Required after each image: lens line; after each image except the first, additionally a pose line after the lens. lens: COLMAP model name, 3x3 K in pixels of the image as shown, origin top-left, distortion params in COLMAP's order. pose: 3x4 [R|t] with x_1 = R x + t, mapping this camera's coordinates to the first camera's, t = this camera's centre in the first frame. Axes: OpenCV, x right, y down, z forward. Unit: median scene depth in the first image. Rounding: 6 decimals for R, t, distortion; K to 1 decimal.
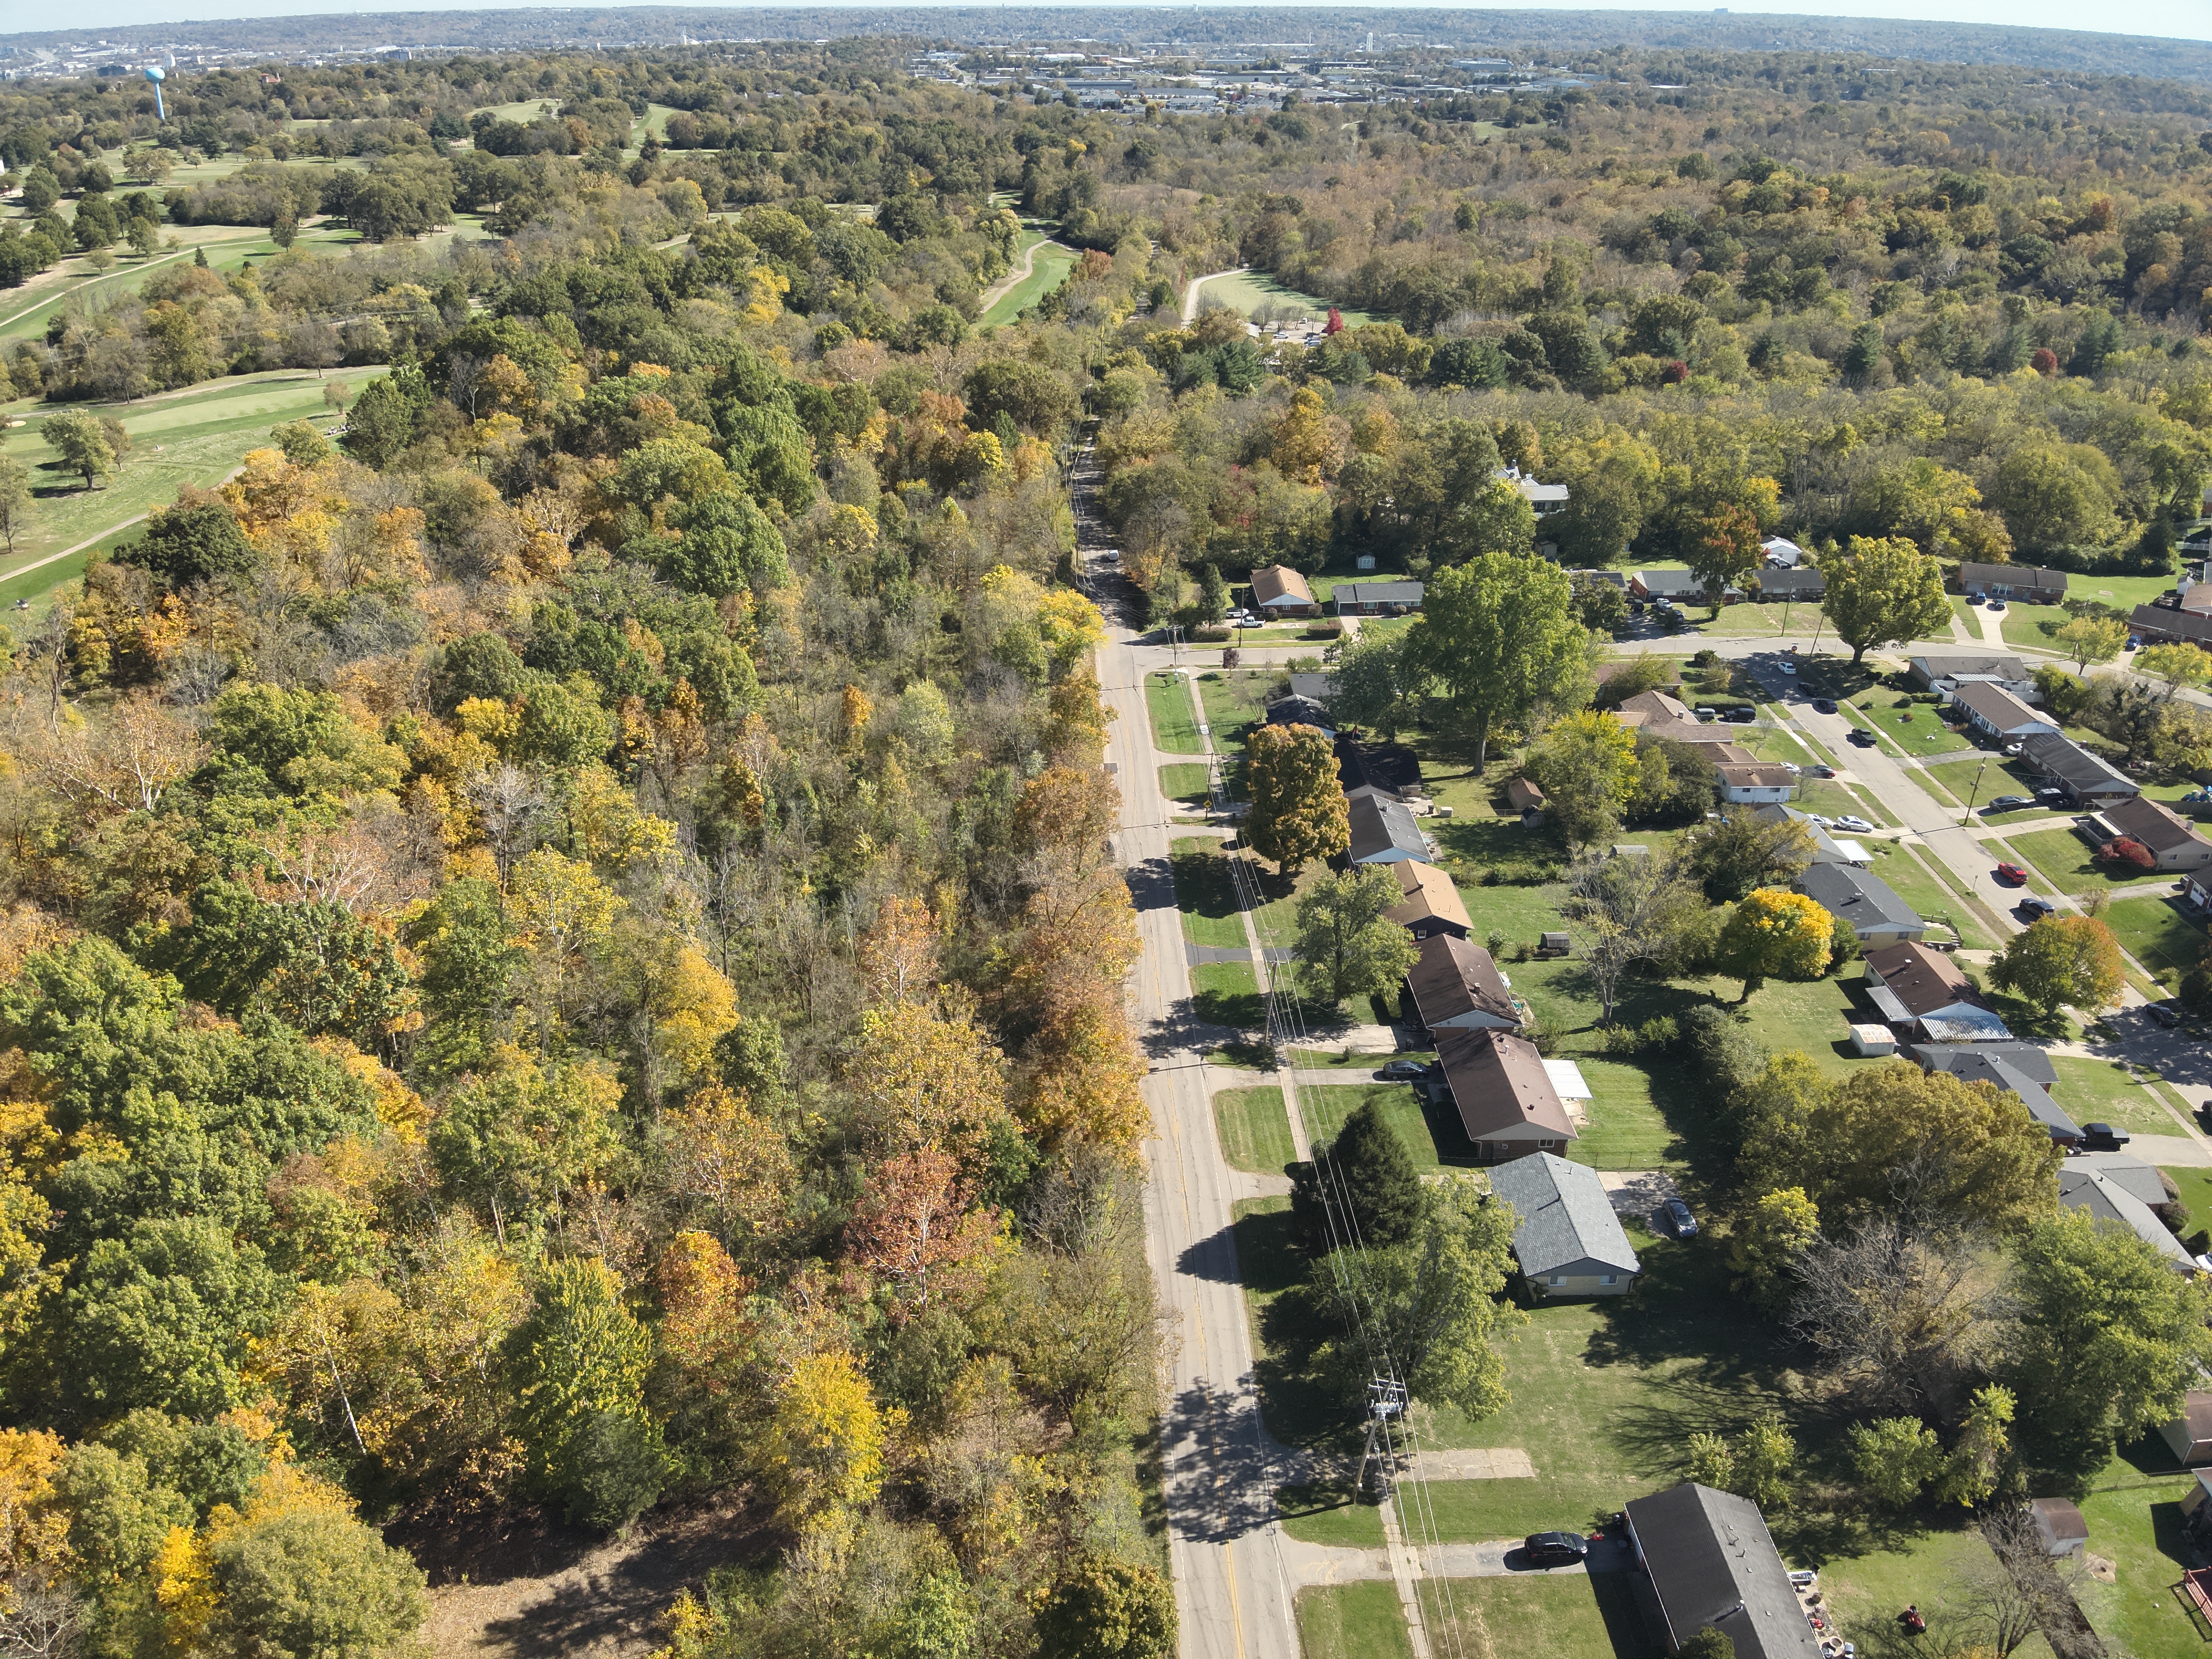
lens RADIAL K [[1635.6, 0, 1106.0], [0, 1635.6, 829.5], [0, 0, 1]] dist [0.111364, -0.216731]
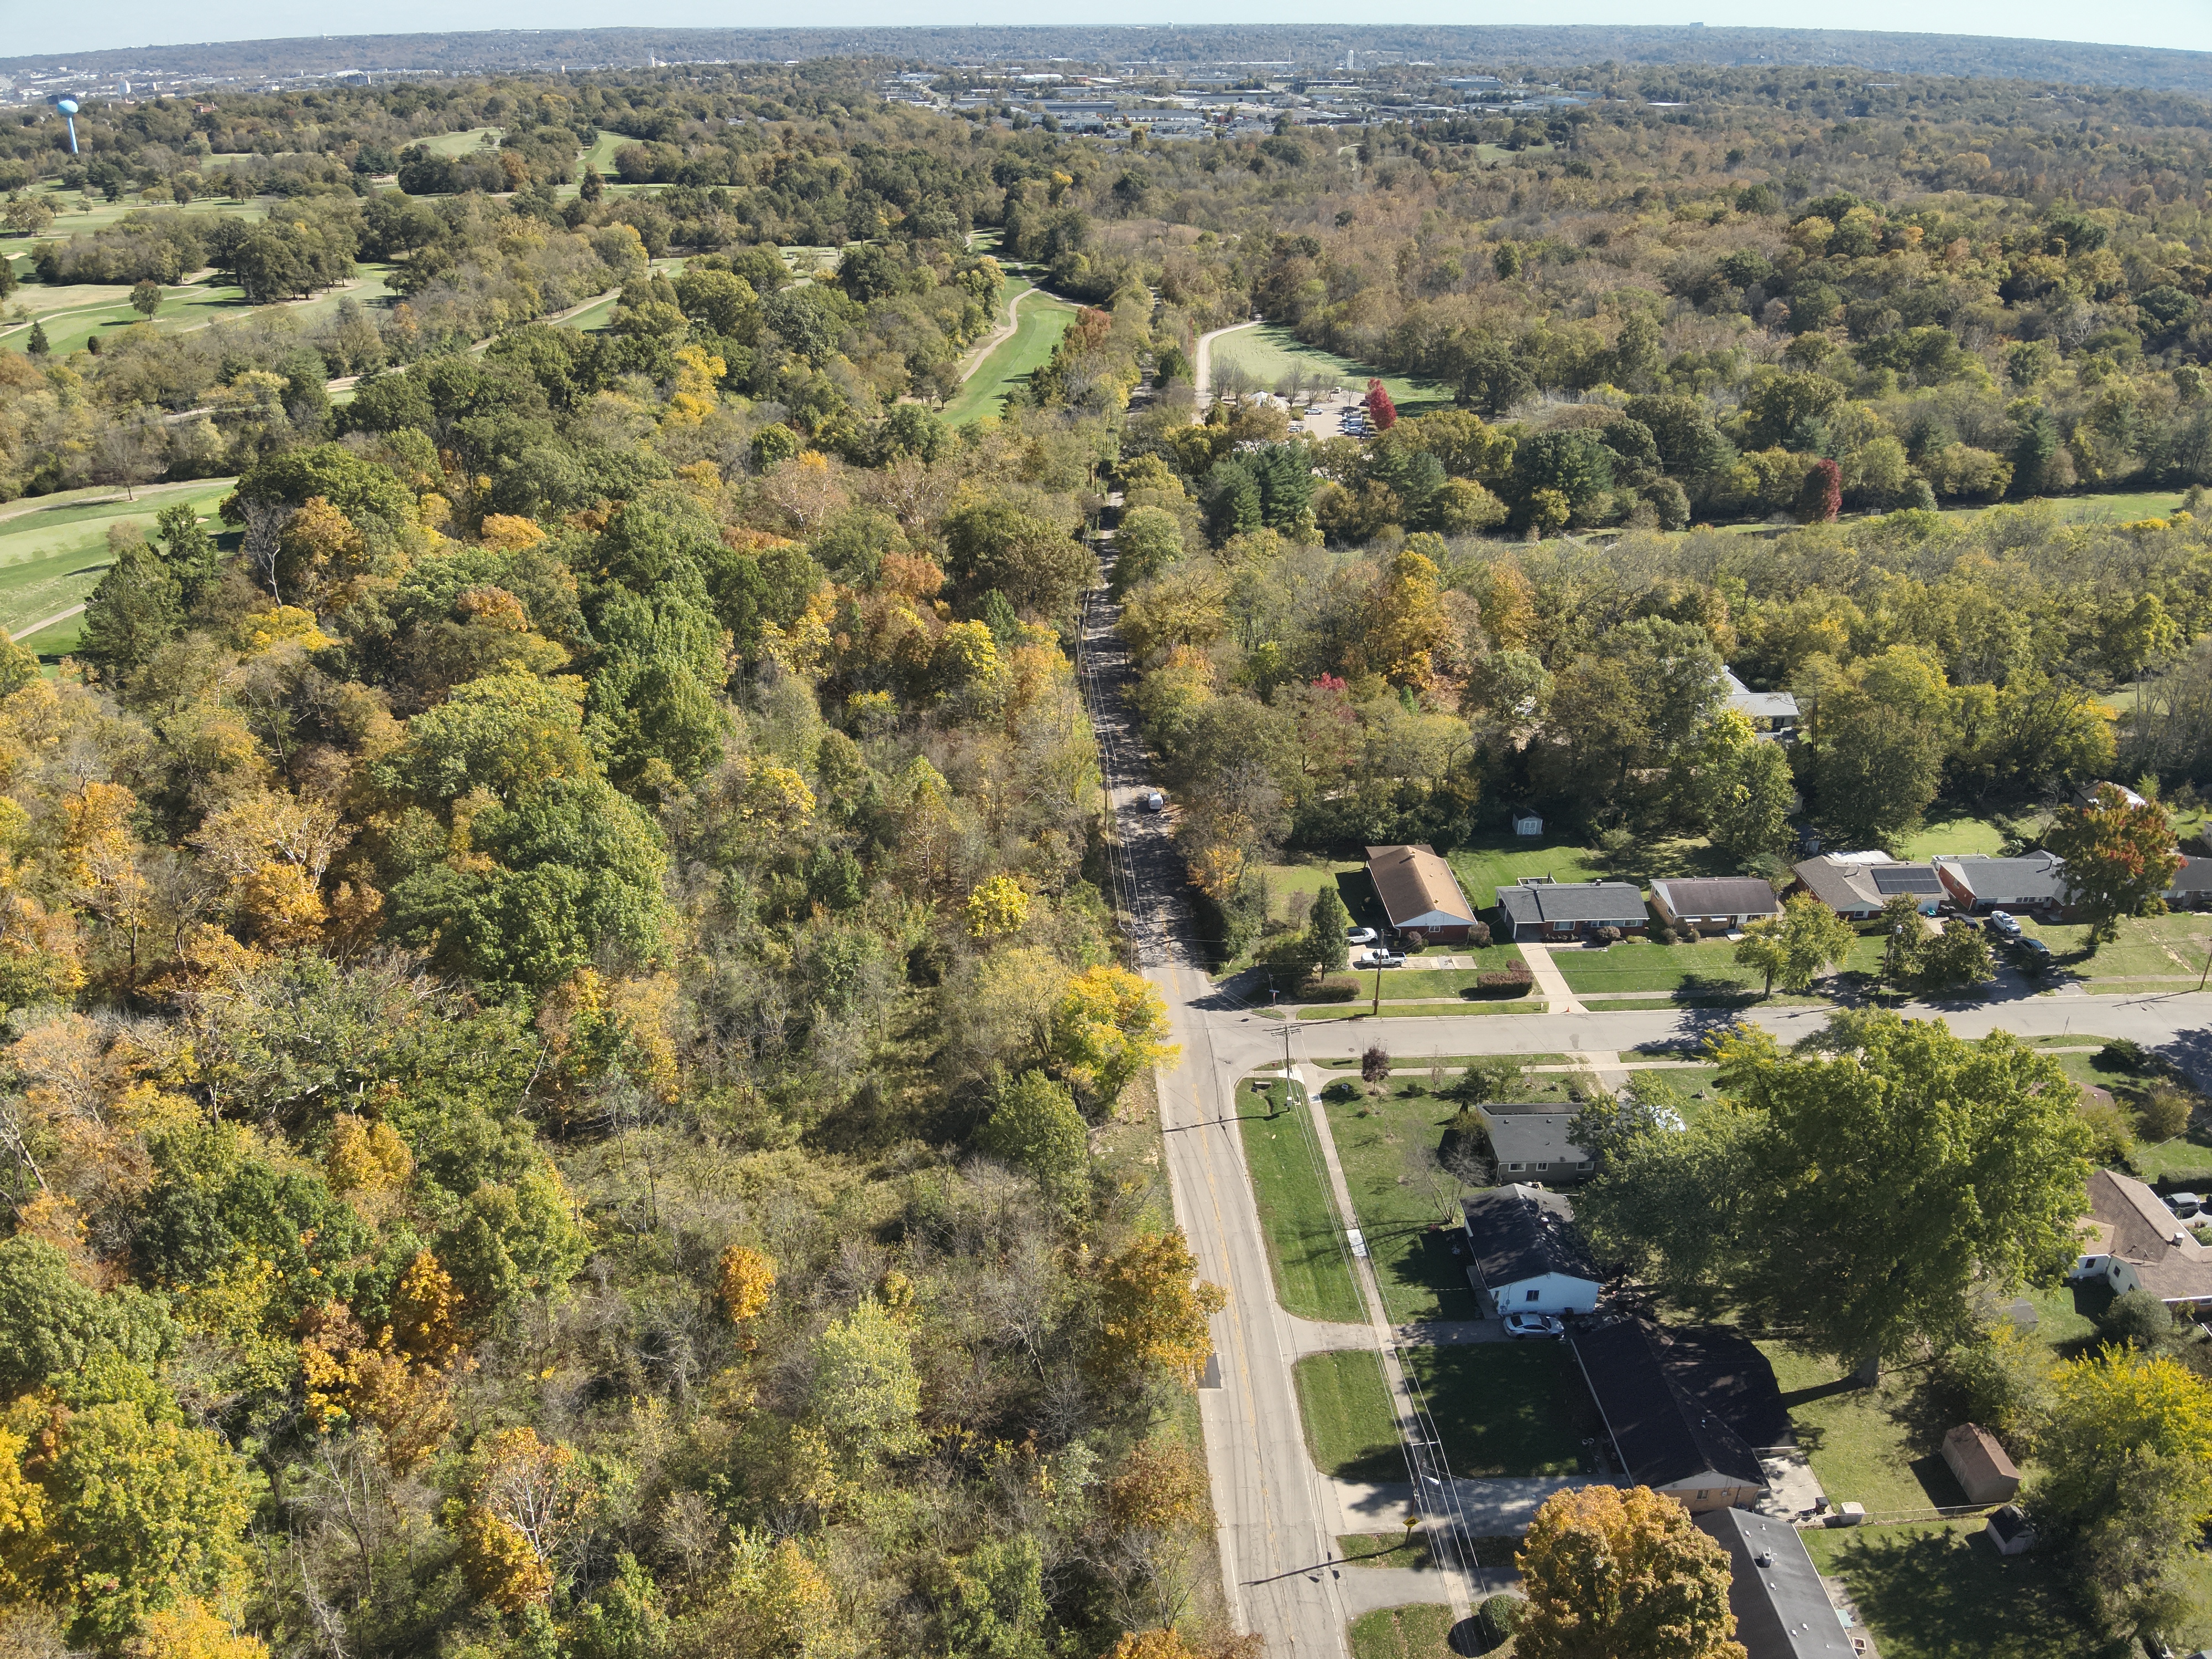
lens RADIAL K [[1635.6, 0, 1106.0], [0, 1635.6, 829.5], [0, 0, 1]] dist [0.111364, -0.216731]
pose [[0.999878, -0.011208, 0.010924, -0.012626], [0.011306, 0.999896, -0.008906, -0.077104], [-0.010823, 0.009028, 0.999901, 0.154109]]
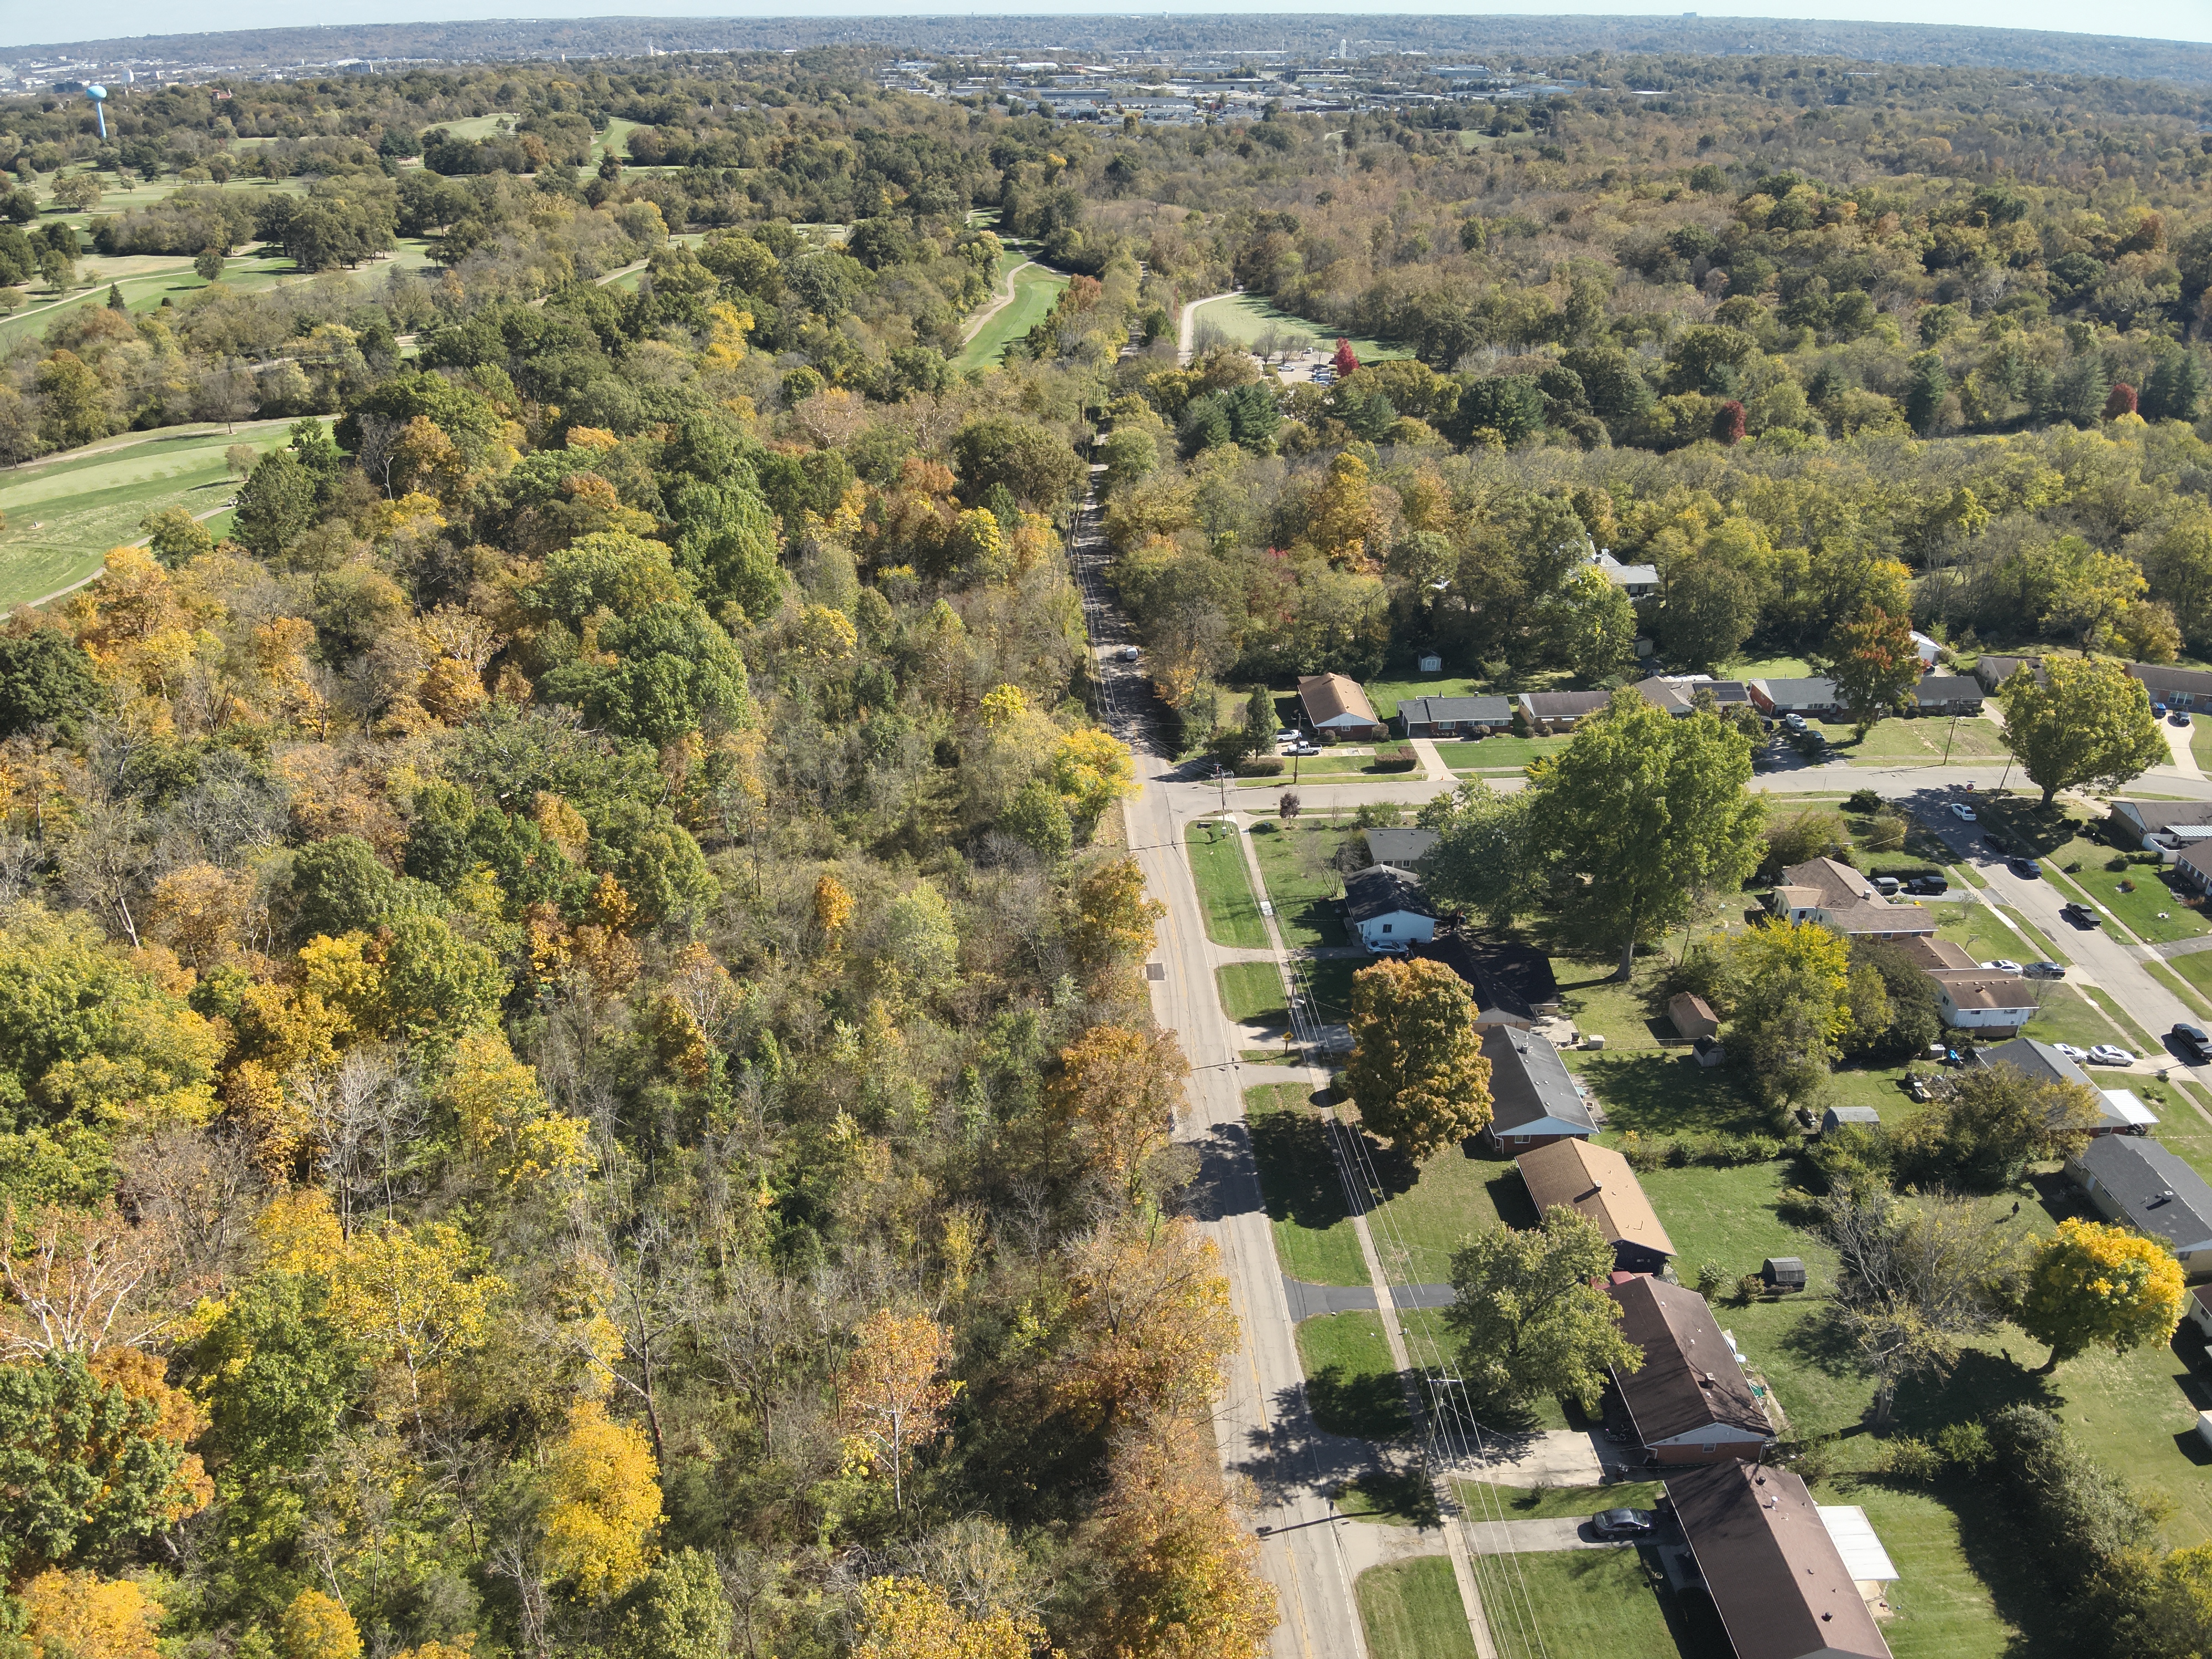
lens RADIAL K [[1635.6, 0, 1106.0], [0, 1635.6, 829.5], [0, 0, 1]] dist [0.111364, -0.216731]
pose [[0.999842, -0.011709, 0.013366, -0.010972], [0.011760, 0.999924, -0.003744, -0.037082], [-0.013321, 0.003900, 0.999904, 0.073991]]
